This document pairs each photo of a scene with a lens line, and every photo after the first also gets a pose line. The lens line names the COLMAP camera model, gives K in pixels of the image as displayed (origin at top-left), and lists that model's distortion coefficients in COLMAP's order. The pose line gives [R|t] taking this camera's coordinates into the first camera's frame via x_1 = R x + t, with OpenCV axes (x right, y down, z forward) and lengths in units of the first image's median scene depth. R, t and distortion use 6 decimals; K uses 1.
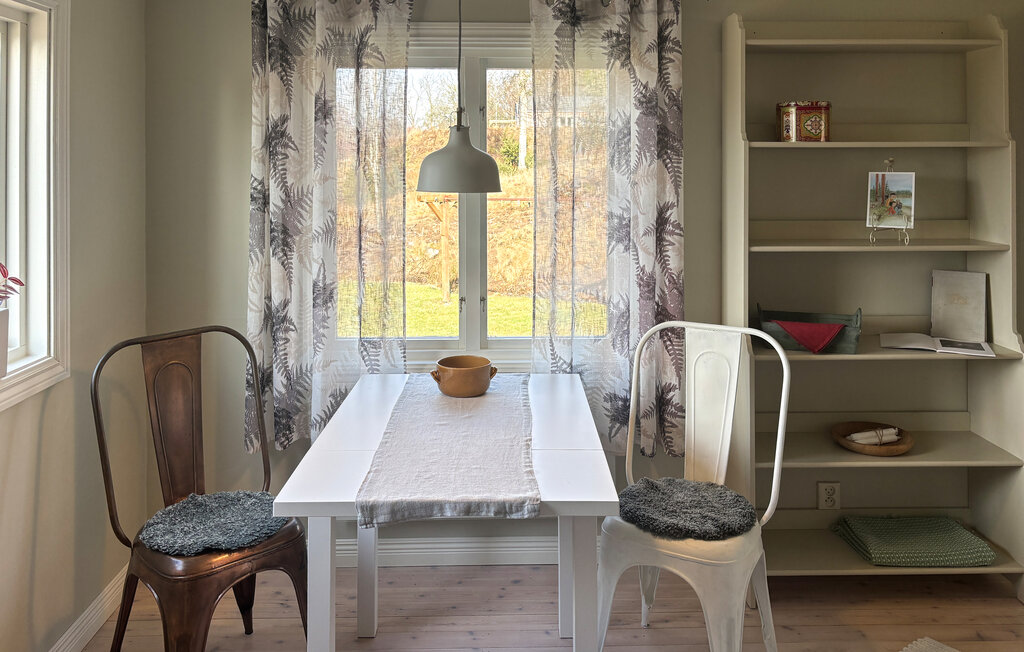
lens RADIAL K [[789.6, 0, 523.2], [0, 789.6, 324.6], [0, 0, 1]] dist [-0.001211, -0.000883]
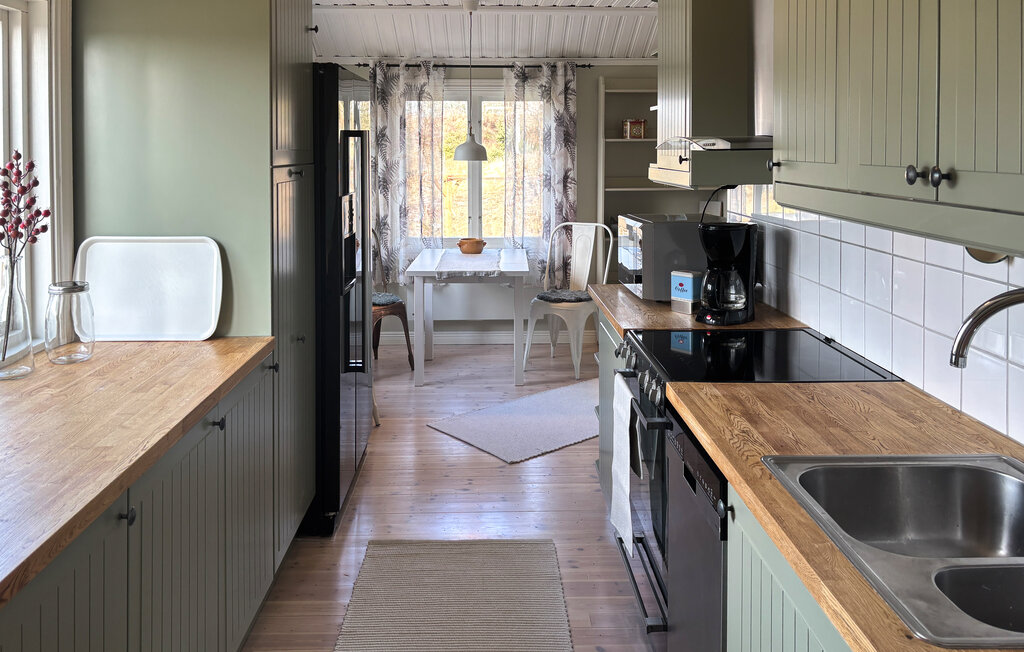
lens RADIAL K [[751.5, 0, 512.0], [0, 751.5, 326.0], [0, 0, 1]] dist [0.002911, 0.000147]
pose [[0.999971, 0.001427, -0.007454, 0.048560], [-0.001201, 0.999539, 0.030326, 0.201840], [0.007494, -0.030316, 0.999512, -0.995242]]
